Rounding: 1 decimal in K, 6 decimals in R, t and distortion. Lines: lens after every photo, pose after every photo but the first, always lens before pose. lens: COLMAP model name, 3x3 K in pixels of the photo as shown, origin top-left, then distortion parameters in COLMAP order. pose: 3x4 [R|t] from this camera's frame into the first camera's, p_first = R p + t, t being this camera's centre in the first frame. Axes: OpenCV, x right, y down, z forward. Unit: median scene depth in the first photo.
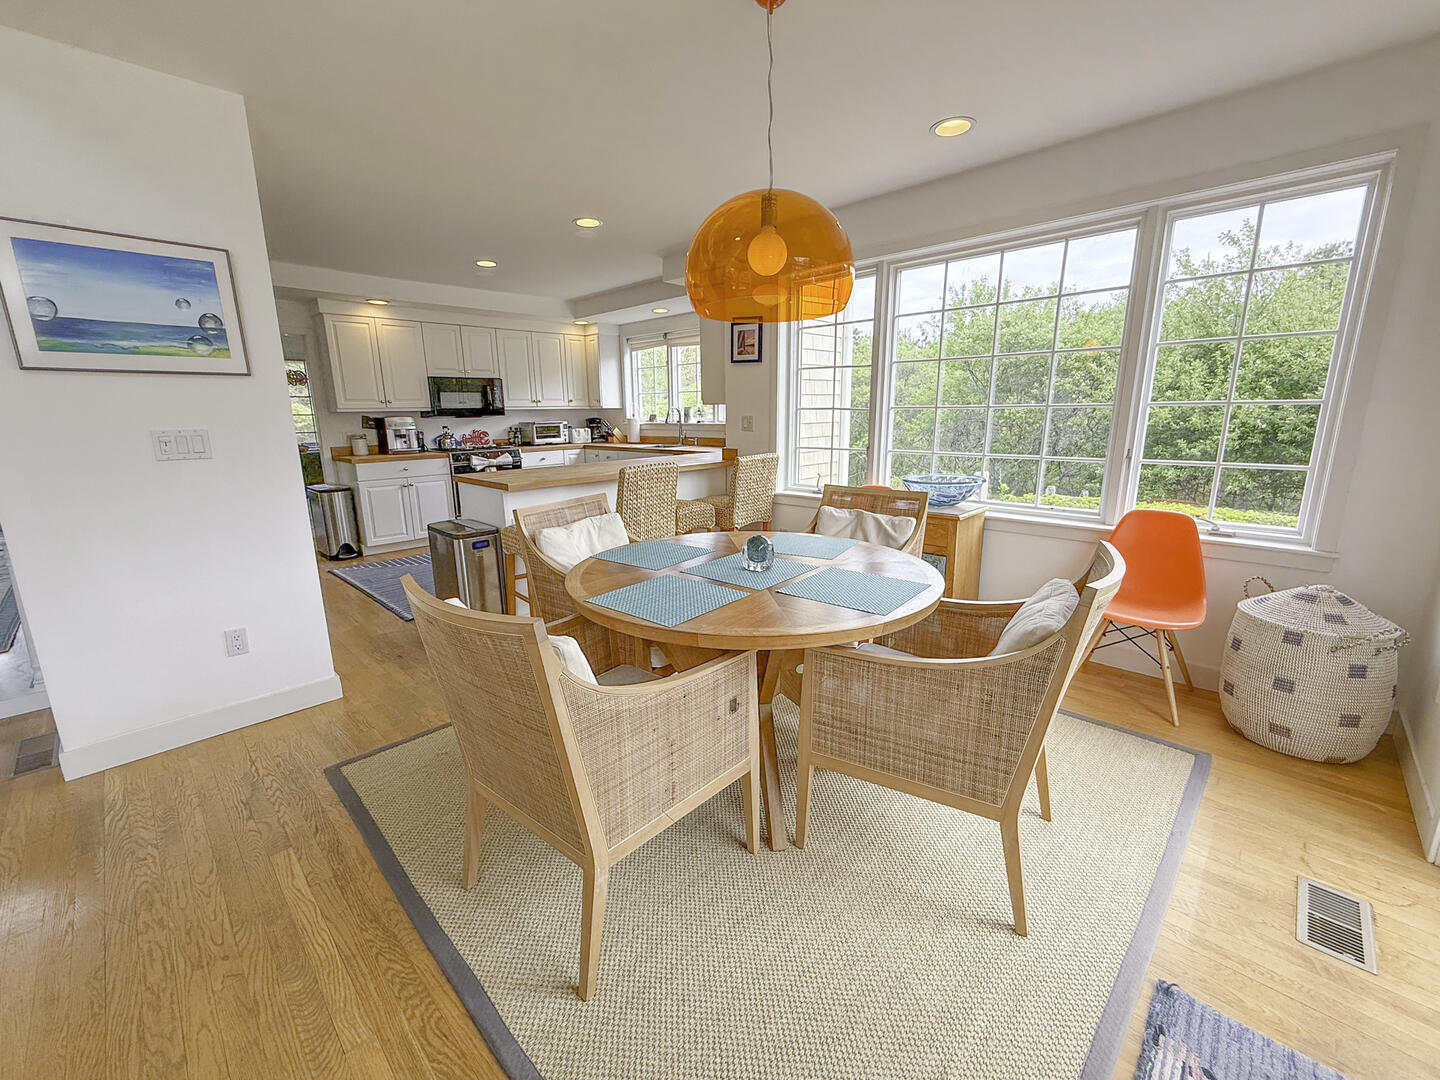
lens RADIAL K [[583.2, 0, 716.9], [0, 583.2, 539.3], [0, 0, 1]] dist [-0.002431, 0.000001]
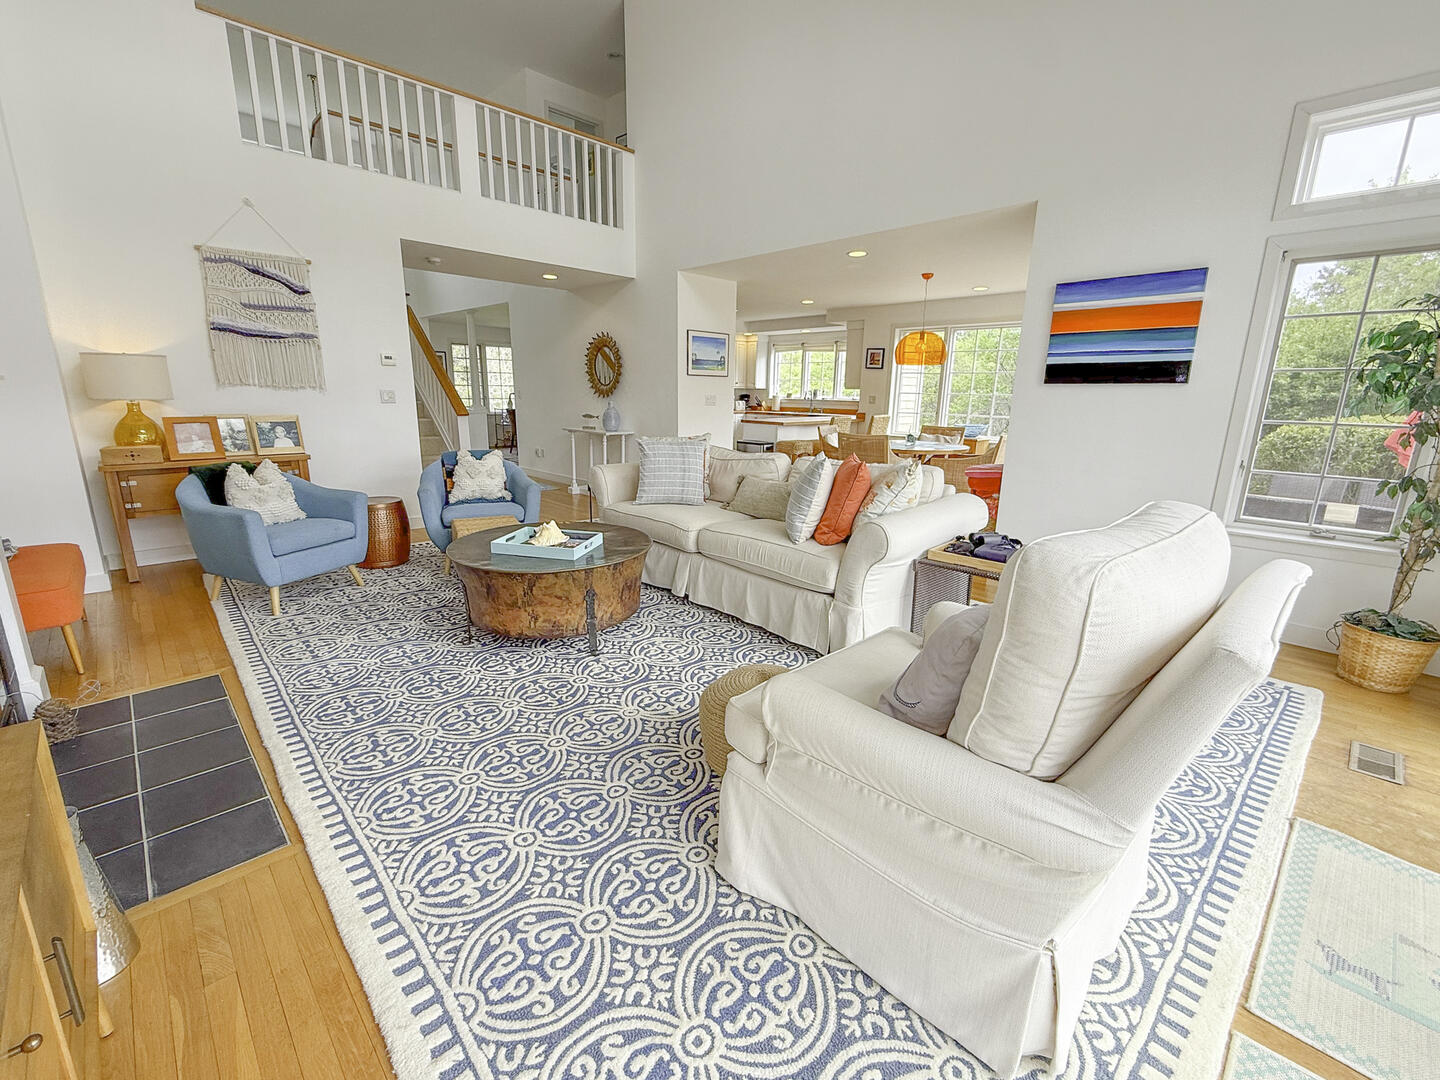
lens RADIAL K [[622.2, 0, 721.4], [0, 622.2, 541.7], [0, 0, 1]] dist [0.001411, 0.000180]
pose [[0.999054, 0.034359, -0.026642, -0.260114], [-0.033750, 0.999166, 0.022980, 0.168789], [0.027409, -0.022059, 0.999381, -0.759165]]
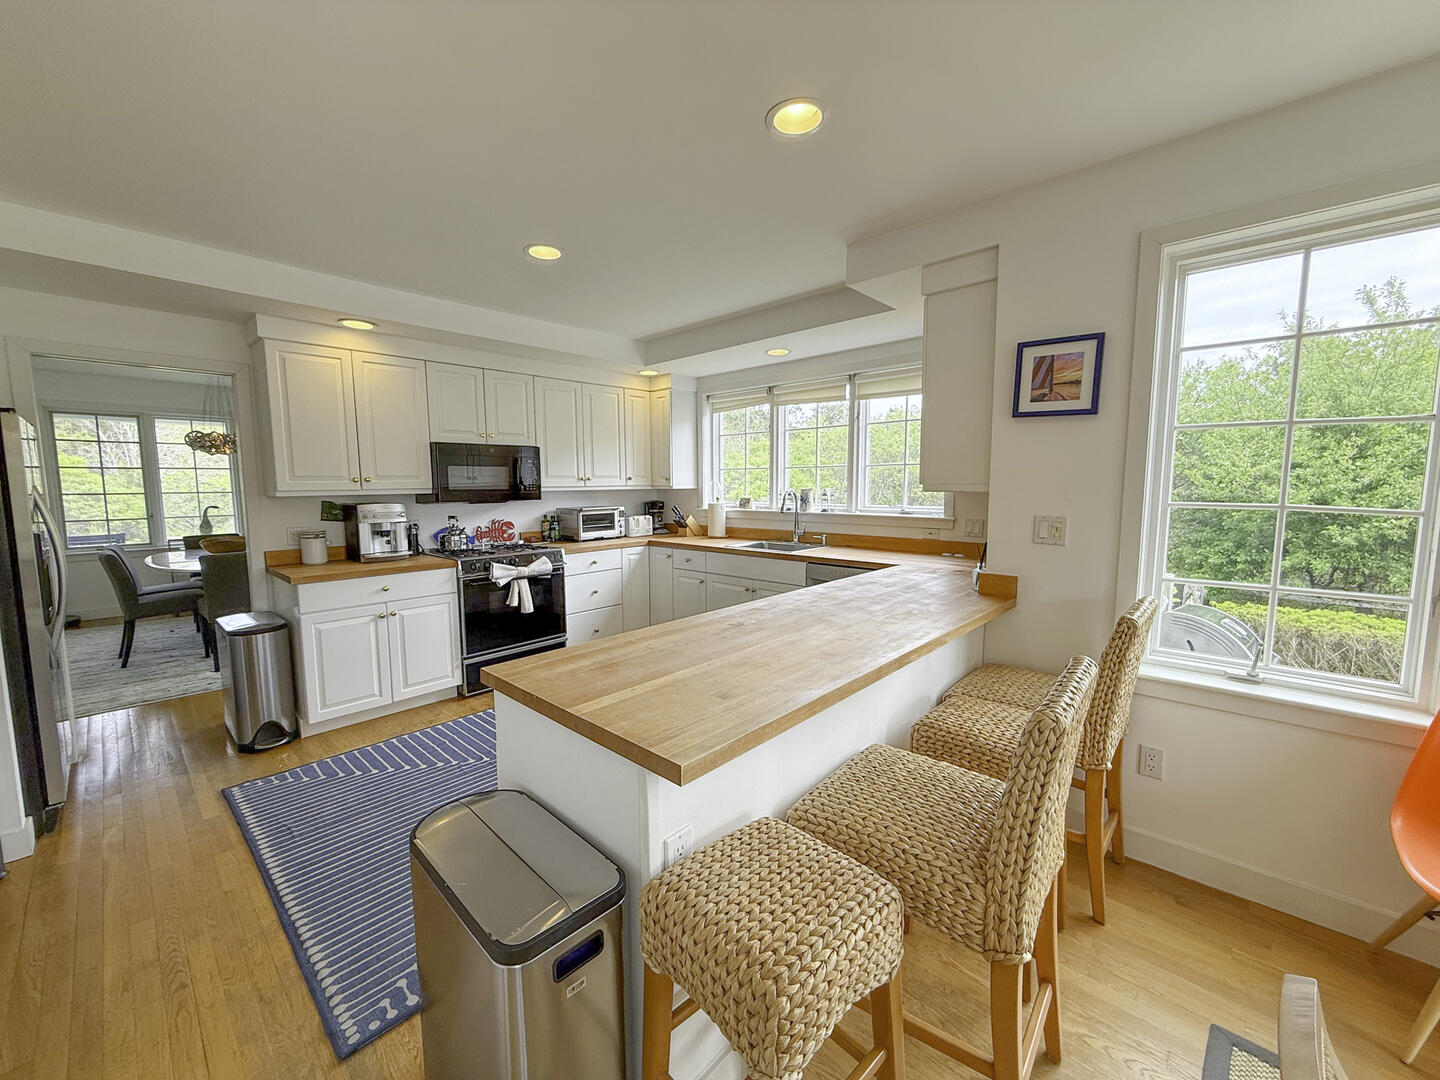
lens RADIAL K [[583.2, 0, 721.5], [0, 583.2, 538.8], [0, 0, 1]] dist [-0.002431, 0.000001]
pose [[0.999825, 0.003571, 0.018388, -0.168496], [-0.001310, 0.992586, -0.121536, -0.086465], [-0.018686, 0.121490, 0.992417, 0.332799]]
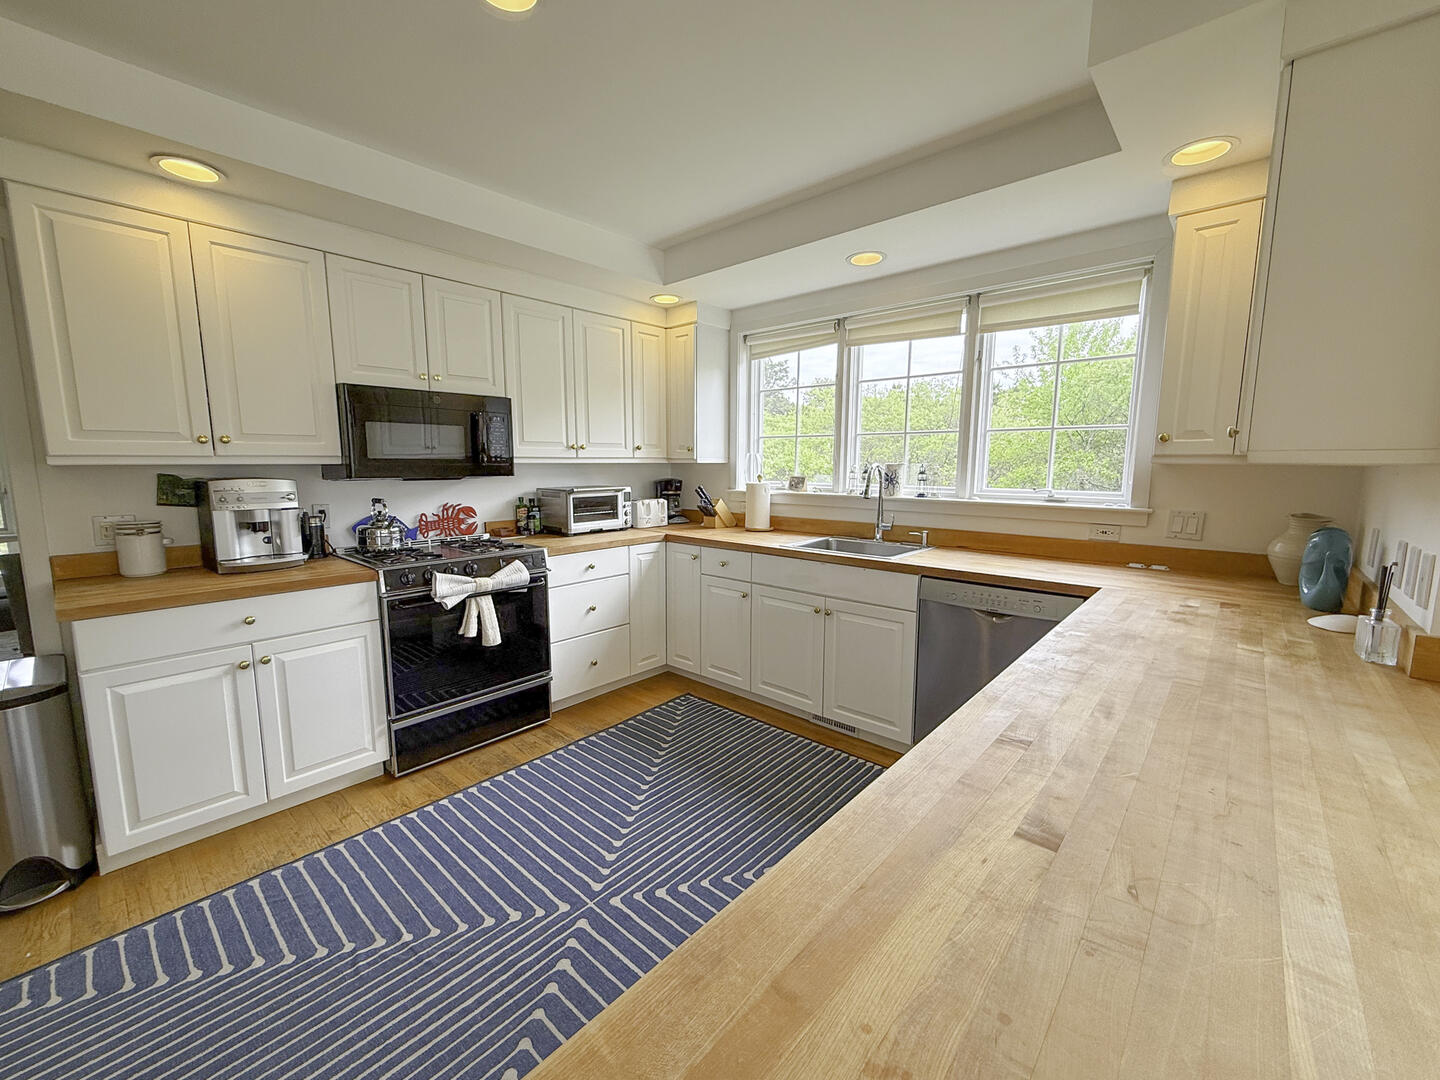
lens RADIAL K [[583.2, 0, 717.1], [0, 583.2, 545.8], [0, 0, 1]] dist [-0.002431, 0.000001]
pose [[0.999428, 0.010996, 0.031993, -0.218996], [-0.008525, 0.997043, -0.076369, -0.124726], [-0.032738, 0.076053, 0.996566, 0.543995]]
